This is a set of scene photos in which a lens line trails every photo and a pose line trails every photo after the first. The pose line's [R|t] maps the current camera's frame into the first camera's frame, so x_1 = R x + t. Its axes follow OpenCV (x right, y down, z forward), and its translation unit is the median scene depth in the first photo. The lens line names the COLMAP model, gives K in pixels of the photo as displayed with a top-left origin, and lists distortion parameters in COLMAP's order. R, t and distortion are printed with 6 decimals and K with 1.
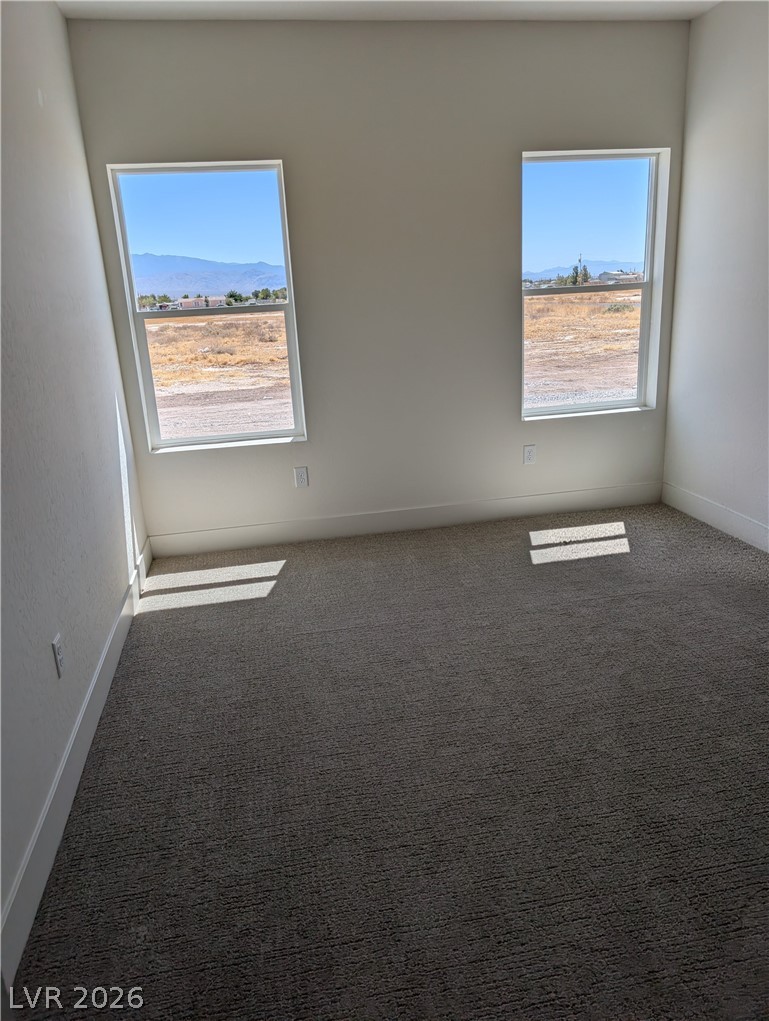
lens RADIAL K [[737.1, 0, 384.5], [0, 737.1, 510.5], [0, 0, 1]] dist [0.019885, -0.020538]
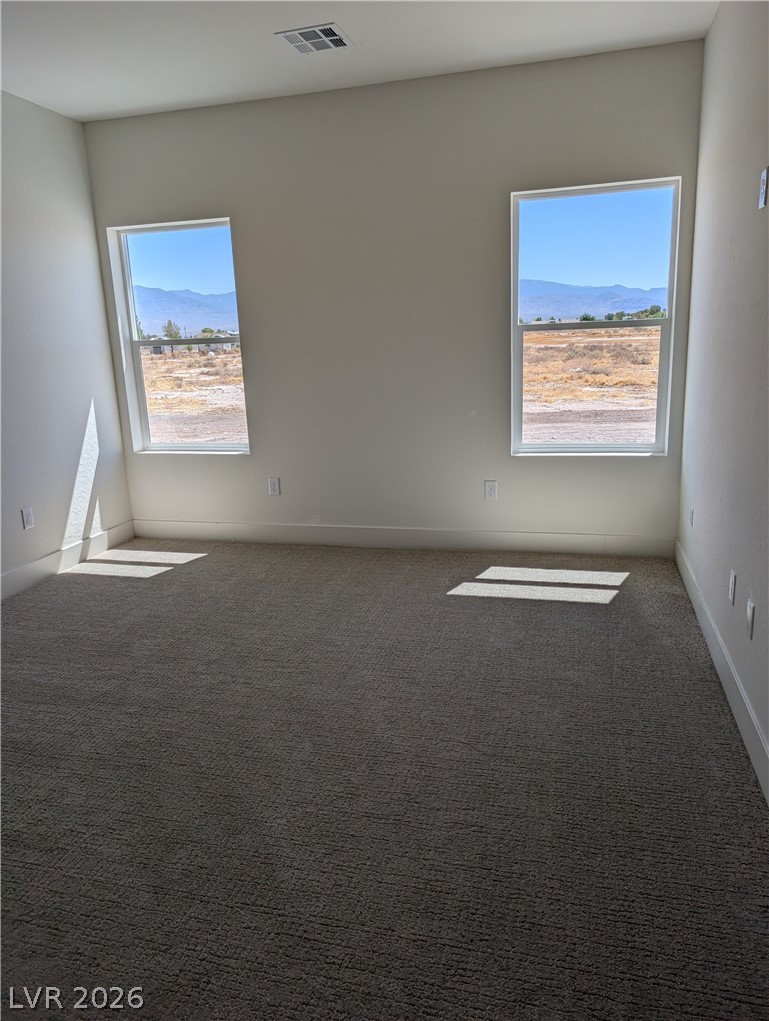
lens RADIAL K [[737.1, 0, 384.5], [0, 737.1, 510.5], [0, 0, 1]] dist [0.019885, -0.020538]
pose [[0.906784, 0.118005, -0.404745, 0.507141], [-0.127198, 0.991868, 0.004211, -0.034483], [0.401951, 0.047664, 0.914420, 0.026010]]
